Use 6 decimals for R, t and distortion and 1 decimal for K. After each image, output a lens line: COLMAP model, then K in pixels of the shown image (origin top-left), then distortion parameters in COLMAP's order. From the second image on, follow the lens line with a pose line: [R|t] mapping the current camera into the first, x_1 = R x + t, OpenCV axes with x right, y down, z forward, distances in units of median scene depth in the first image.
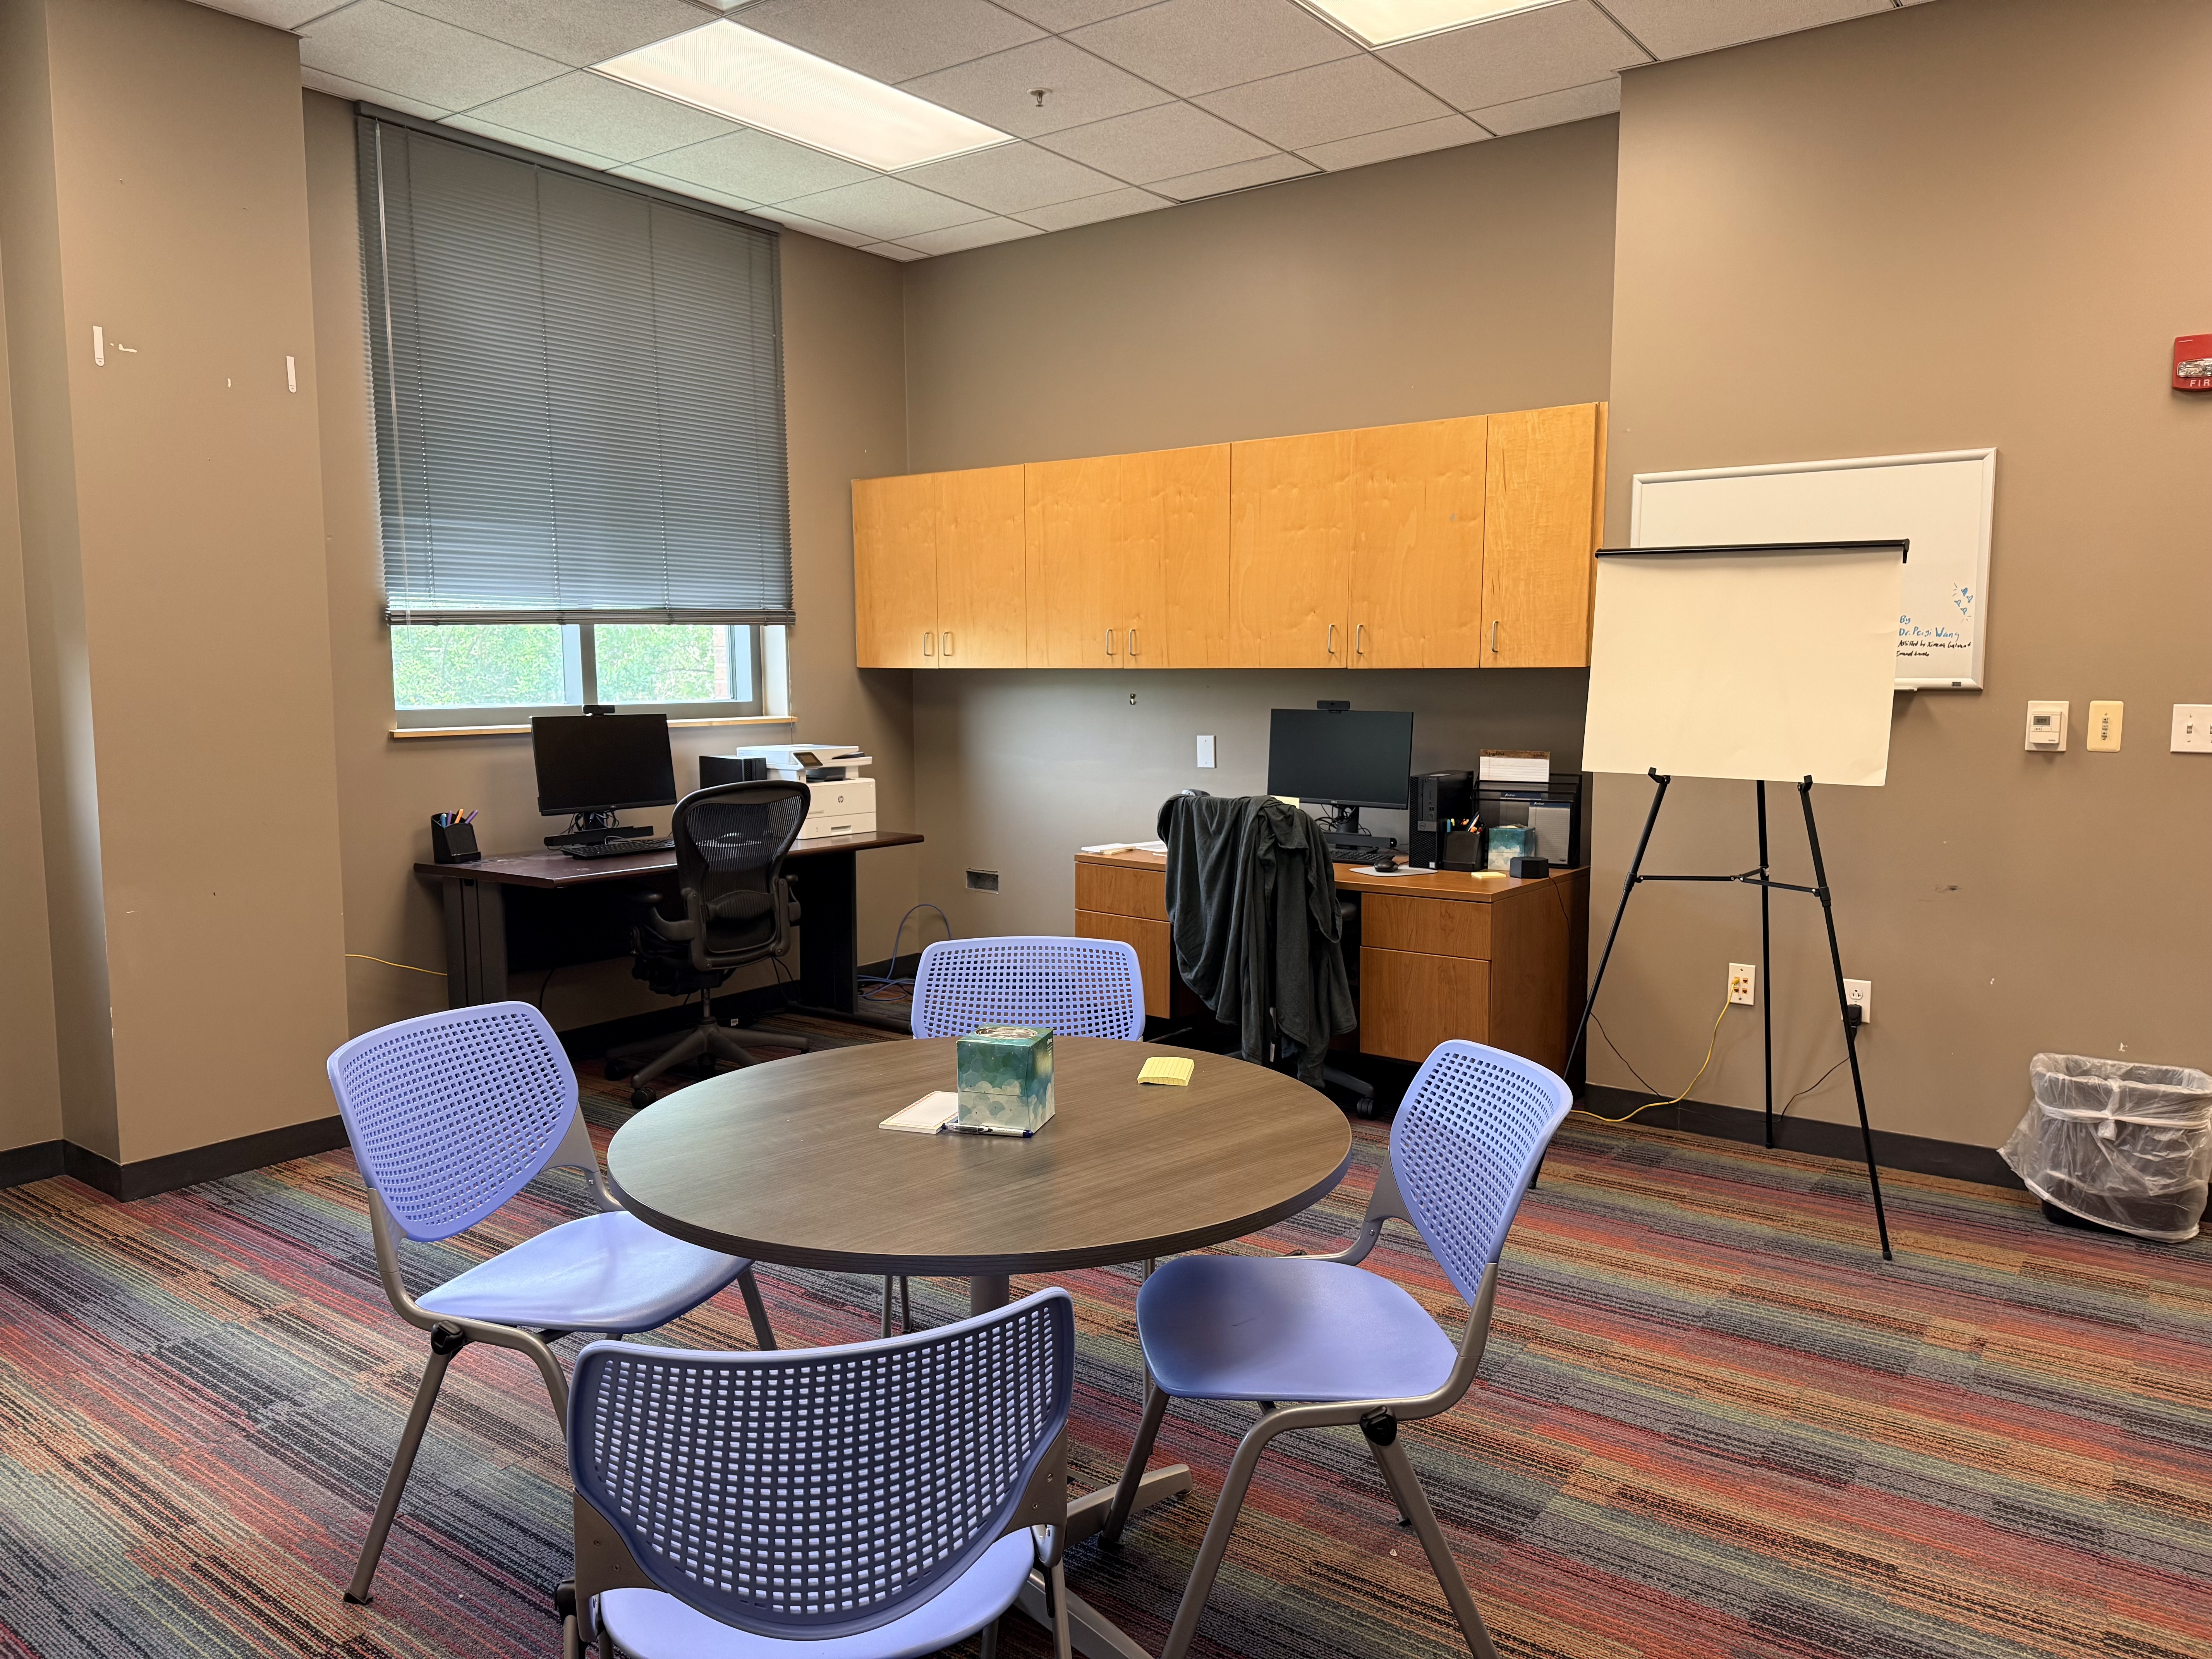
lens RADIAL K [[1556.6, 0, 1112.5], [0, 1556.6, 853.6], [0, 0, 1]] dist [0.020284, -0.027878]
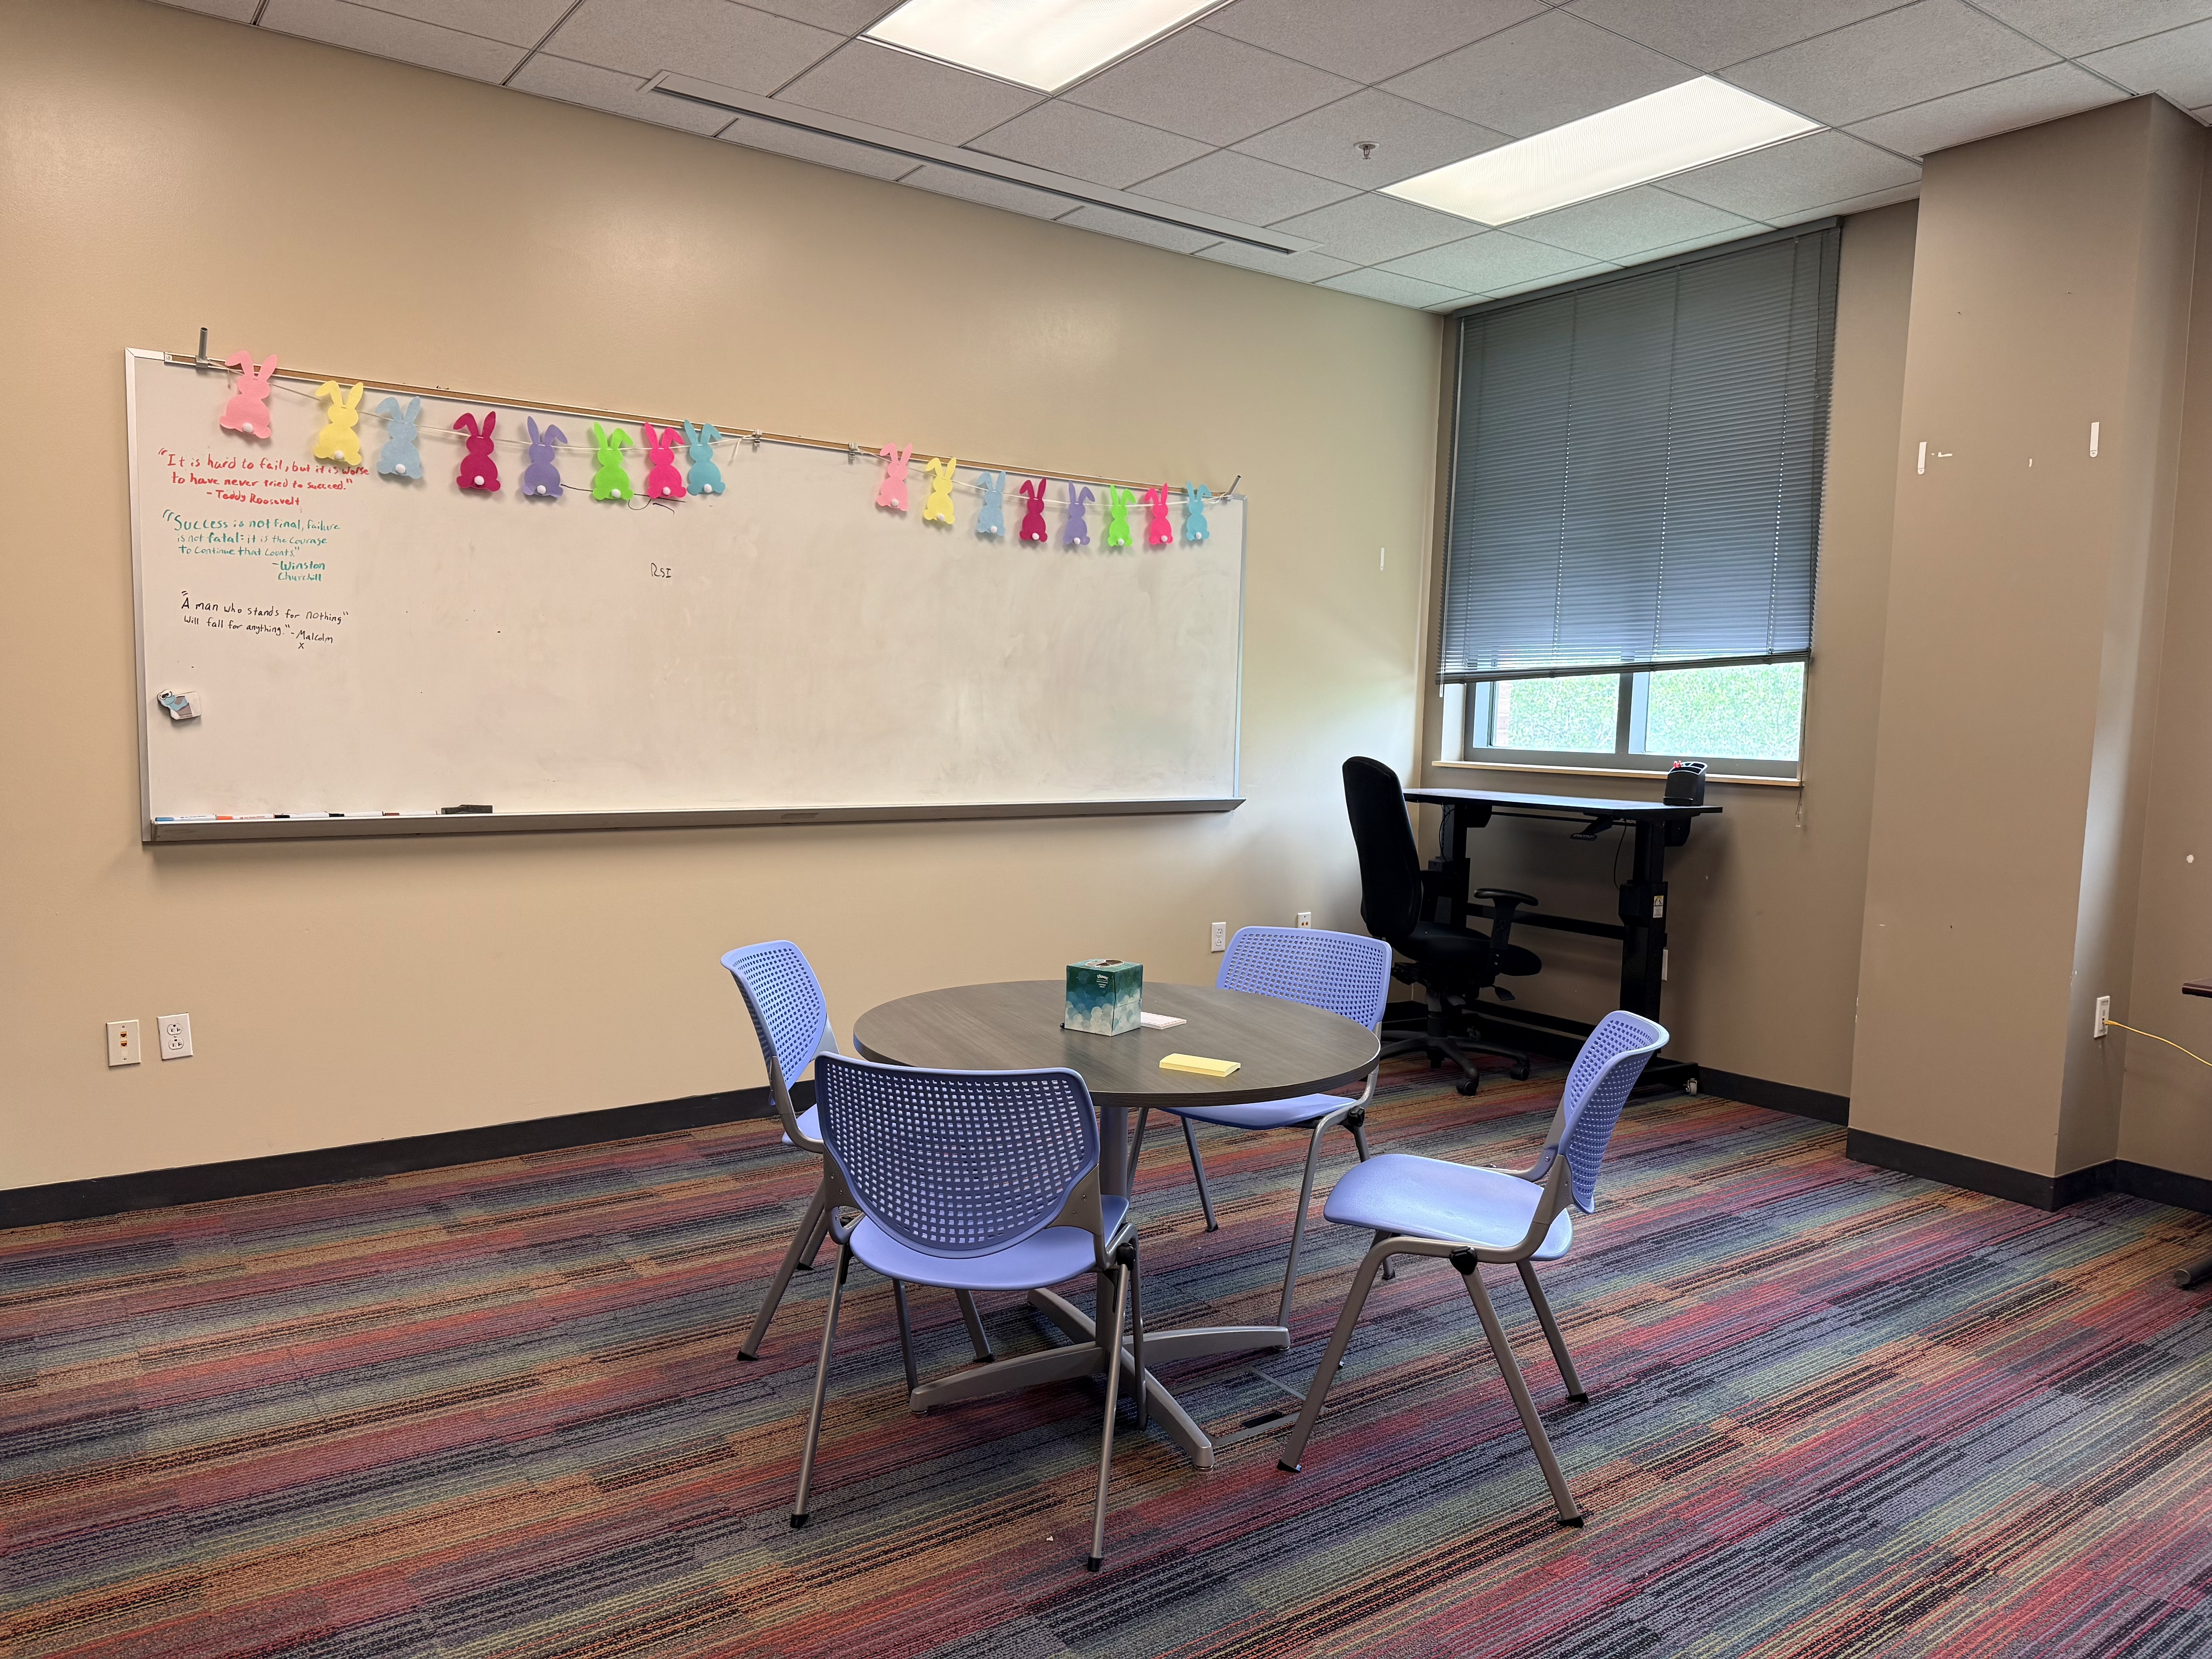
lens RADIAL K [[1556.6, 0, 1112.5], [0, 1556.6, 853.6], [0, 0, 1]] dist [0.020284, -0.027878]
pose [[-0.301127, 0.088613, -0.949458, 0.701234], [-0.145562, 0.979733, 0.137604, -0.097202], [0.942409, 0.179642, -0.282125, 0.788898]]
